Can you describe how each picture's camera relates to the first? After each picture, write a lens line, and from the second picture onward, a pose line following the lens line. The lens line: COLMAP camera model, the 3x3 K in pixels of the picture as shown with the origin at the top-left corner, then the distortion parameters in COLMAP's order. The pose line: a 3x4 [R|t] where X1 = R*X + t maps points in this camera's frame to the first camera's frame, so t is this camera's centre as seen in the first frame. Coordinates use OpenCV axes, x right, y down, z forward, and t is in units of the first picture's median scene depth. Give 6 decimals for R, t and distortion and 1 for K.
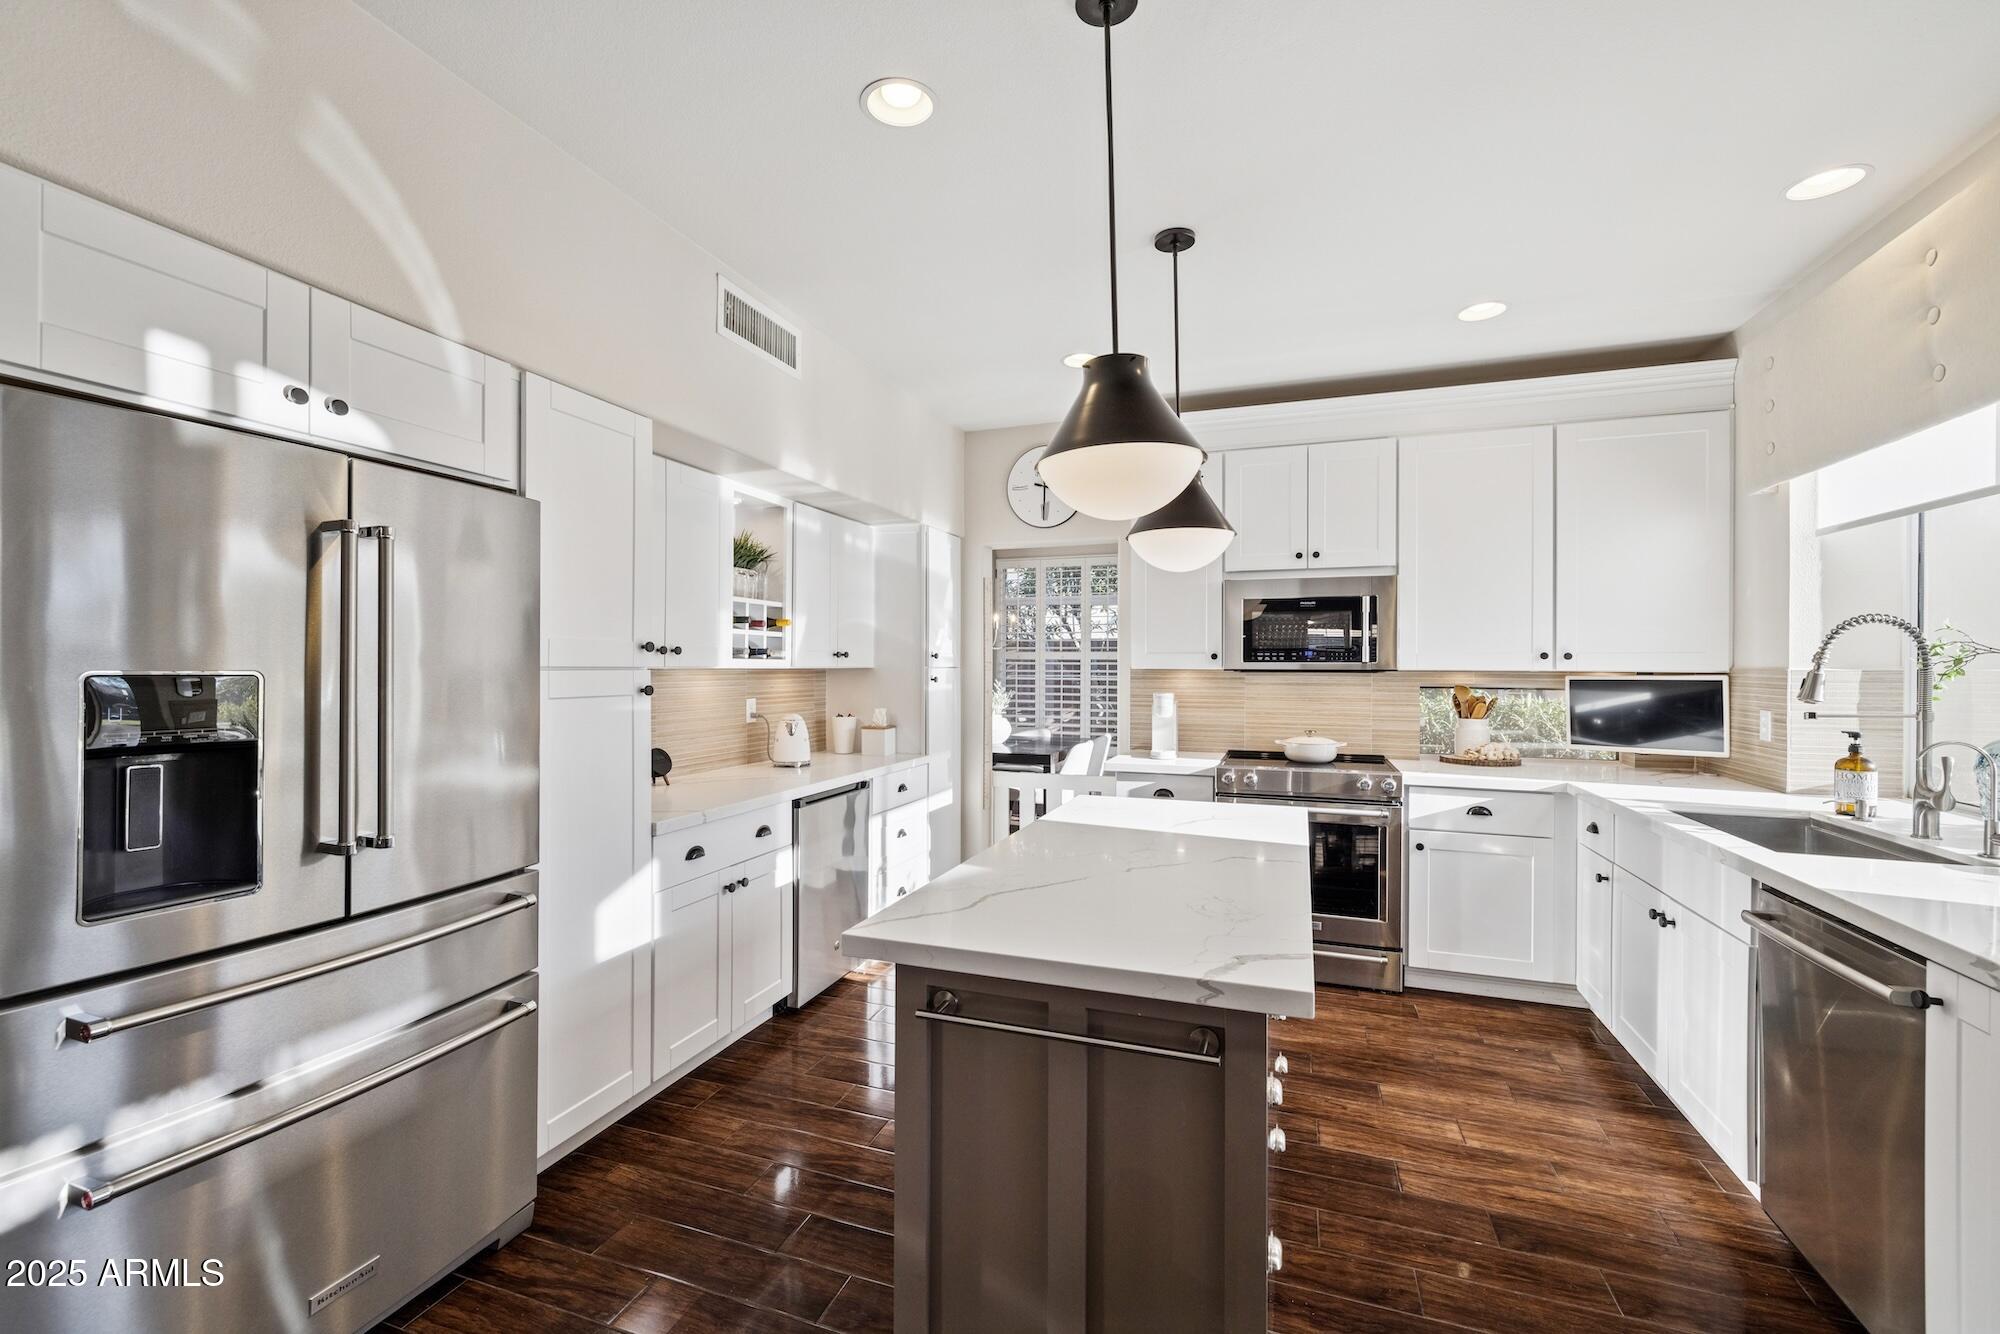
lens RADIAL K [[850.1, 0, 973.9], [0, 850.1, 666.4], [0, 0, 1]] dist [-0.005693, 0.000009]
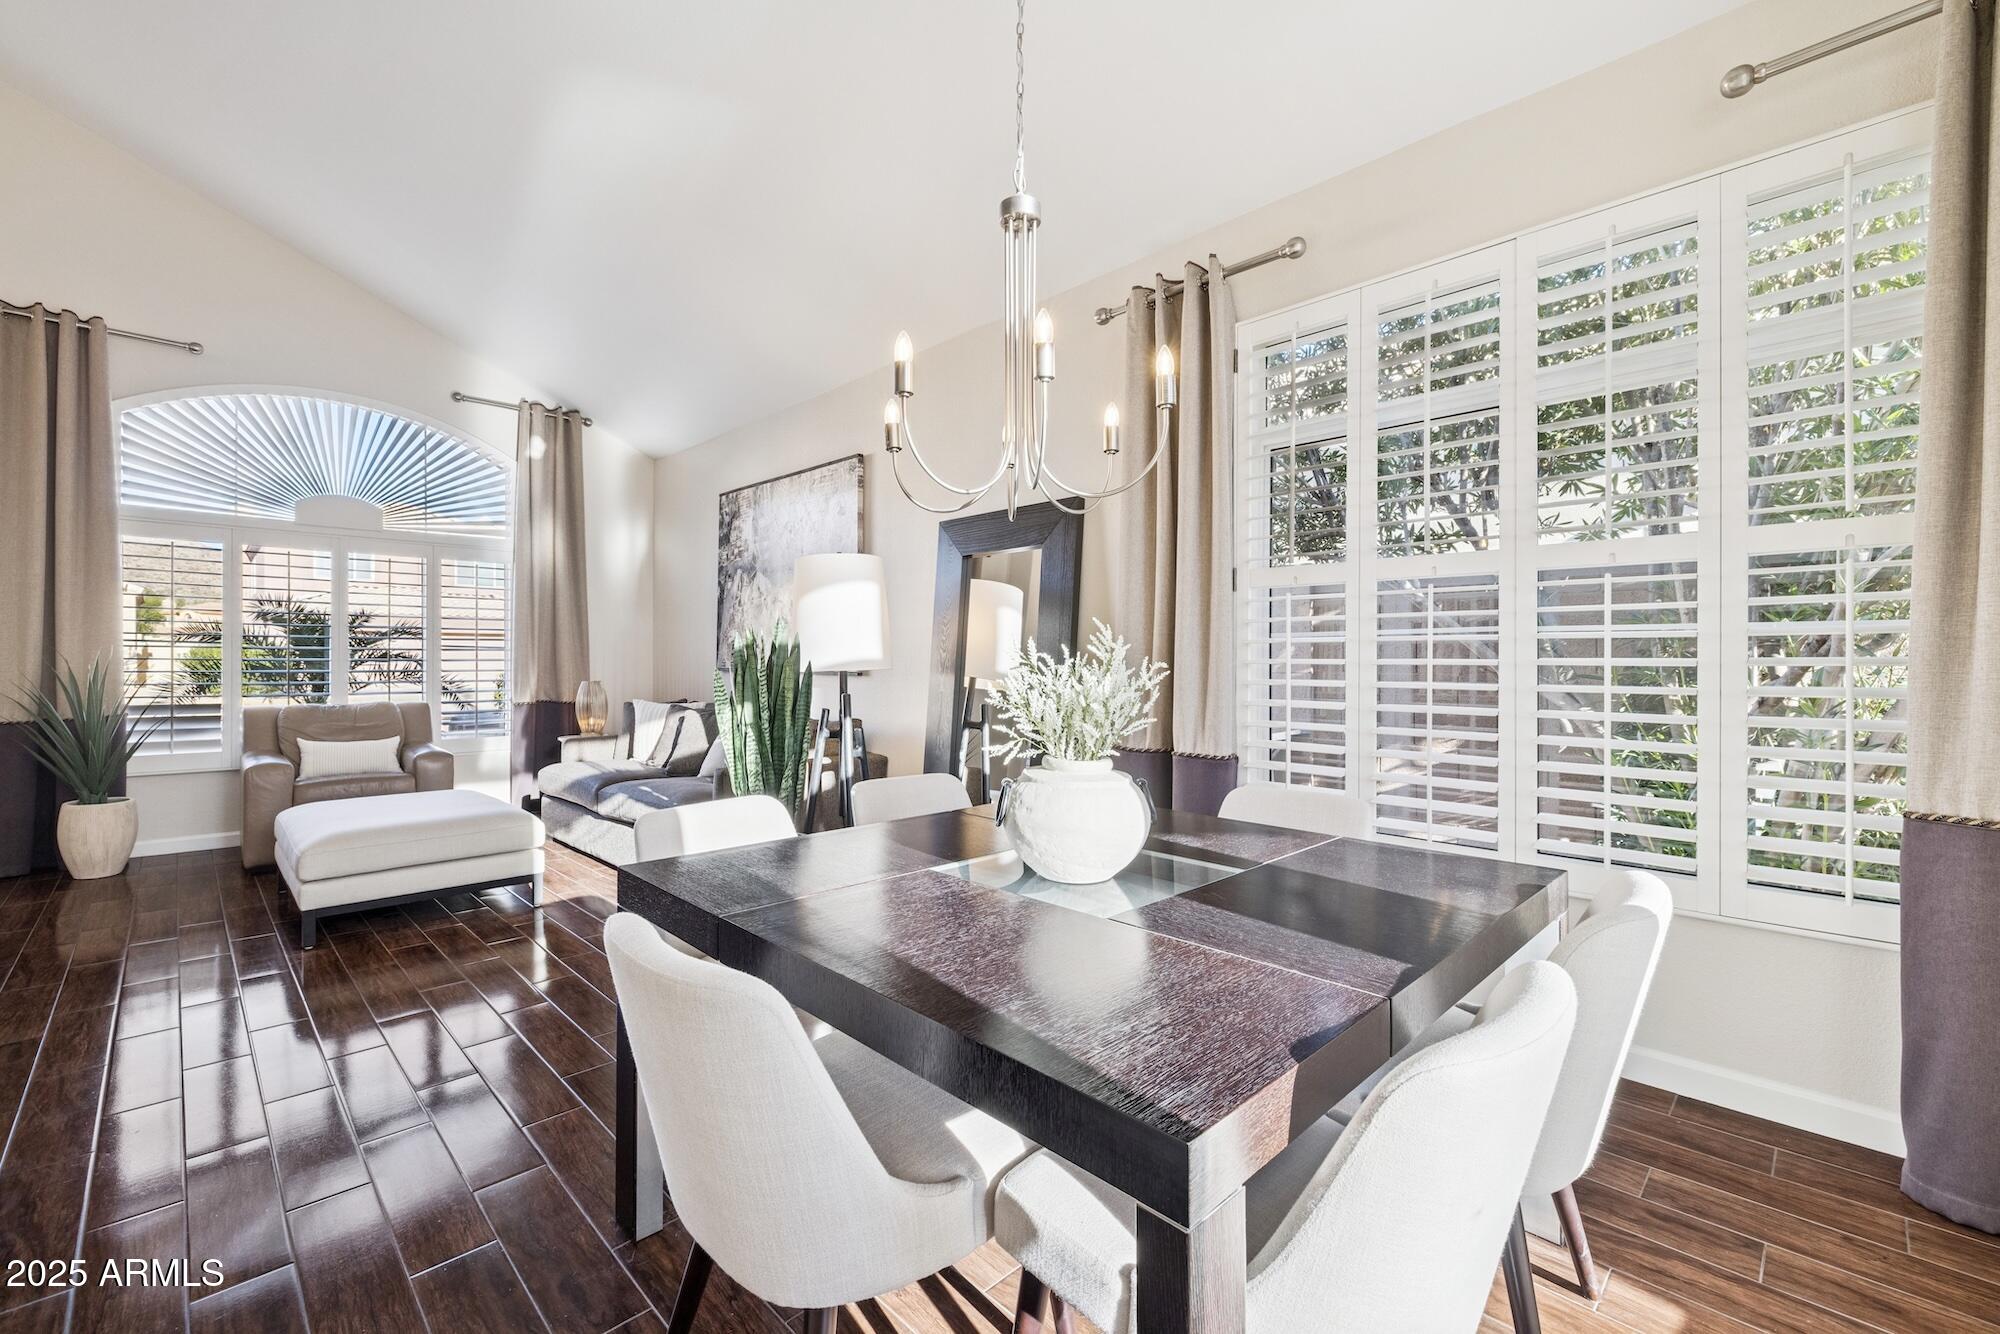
lens RADIAL K [[837.6, 0, 993.4], [0, 837.6, 662.5], [0, 0, 1]] dist [-0.005380, -0.000012]
pose [[0.907740, -0.000069, -0.419532, 0.181474], [0.000169, 1.000000, 0.000200, 0.050932], [0.419532, -0.000253, 0.907740, 1.357343]]
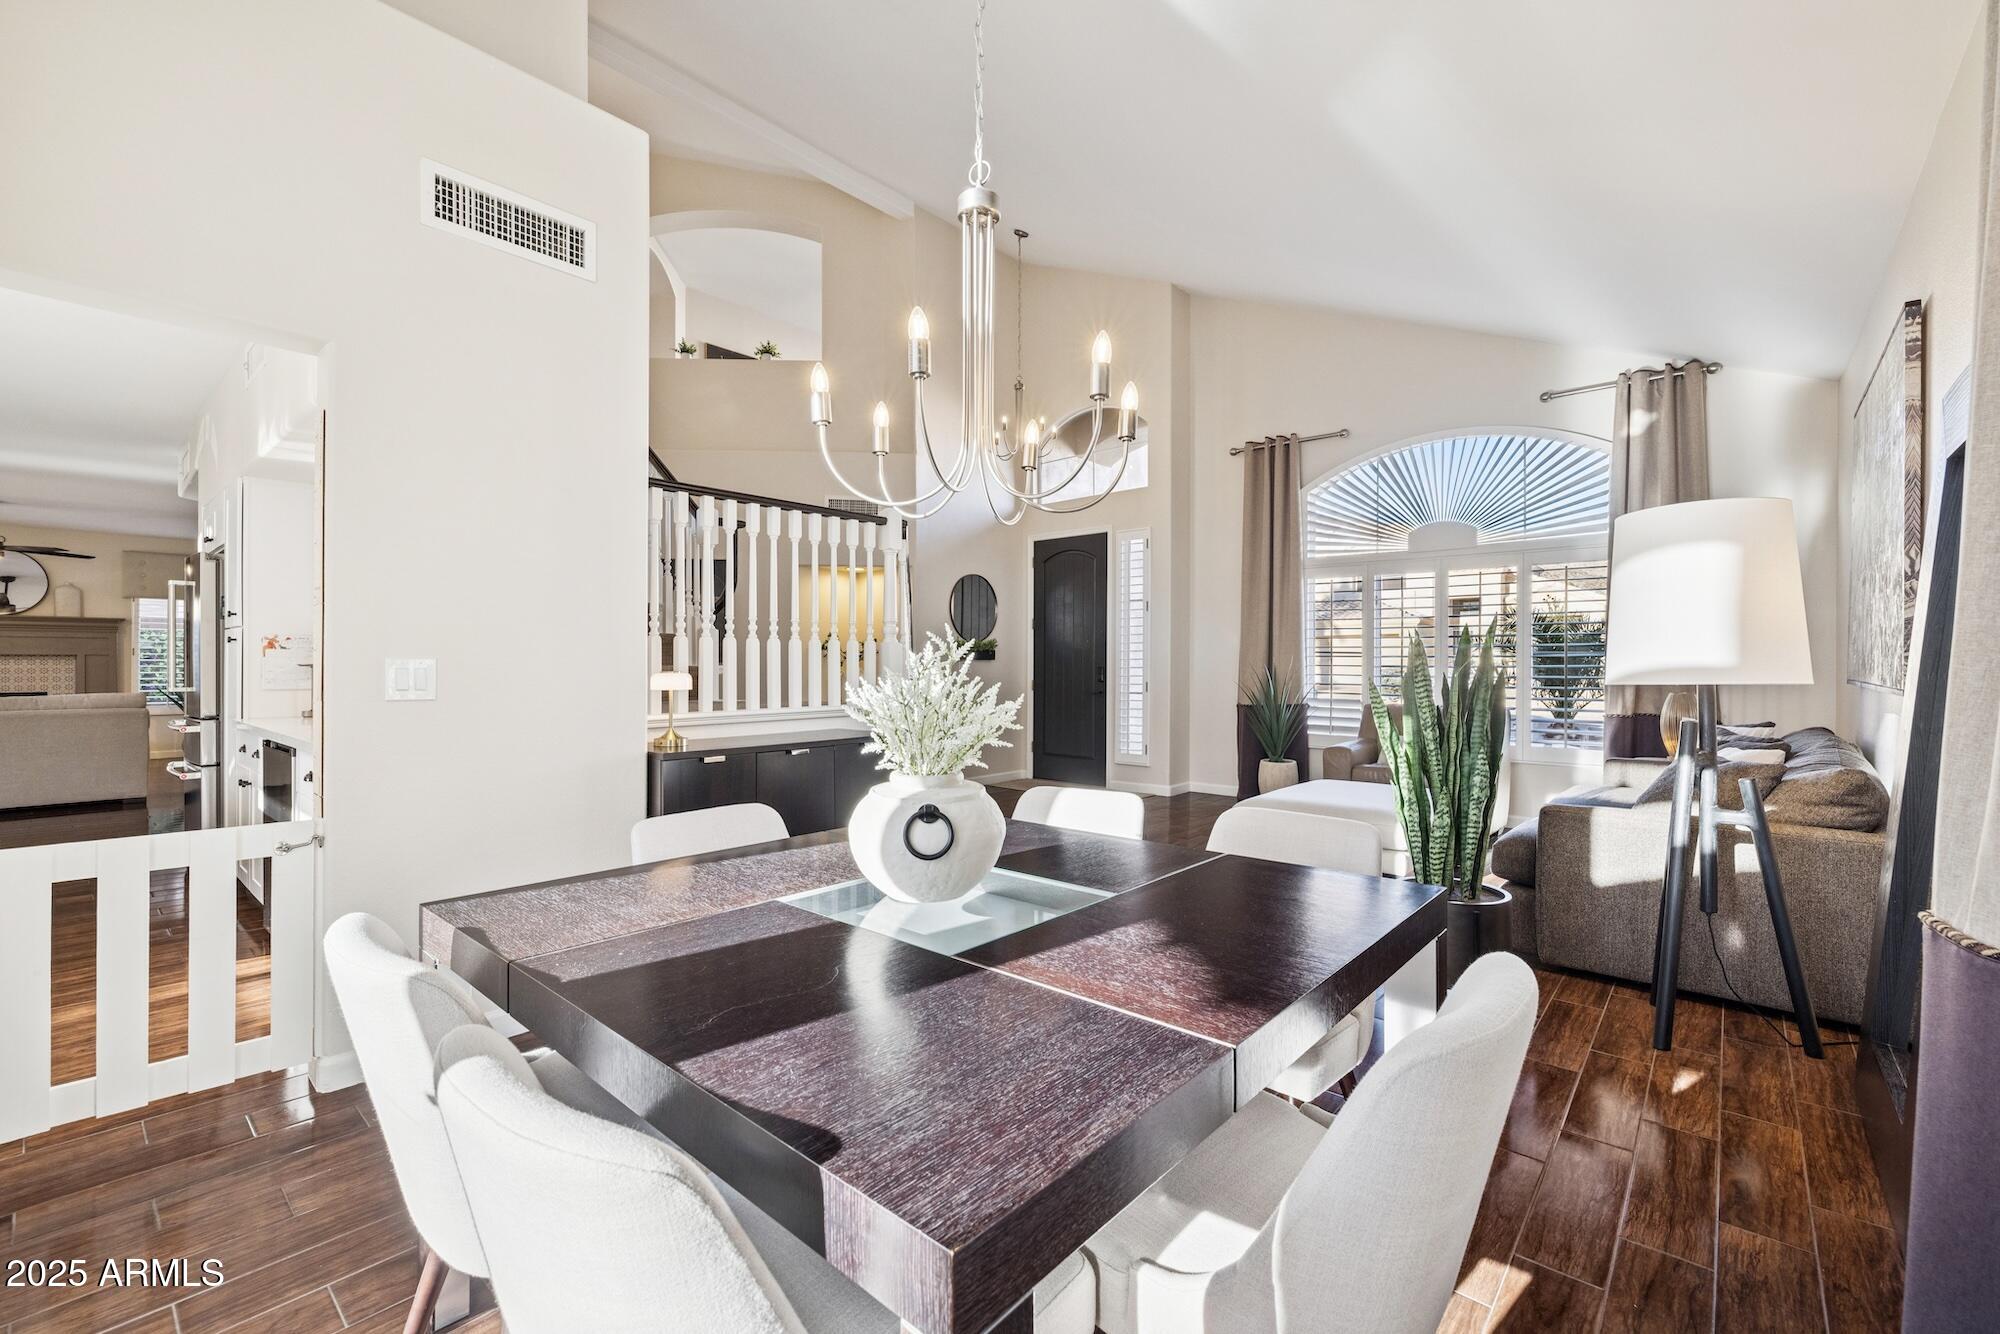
lens RADIAL K [[845.2, 0, 983.3], [0, 845.2, 662.3], [0, 0, 1]] dist [0.001320, 0.000062]
pose [[-0.362292, -0.004837, -0.932052, 0.414835], [-0.003865, 0.999986, -0.003687, 0.048043], [0.932057, 0.002266, -0.362305, 1.936346]]
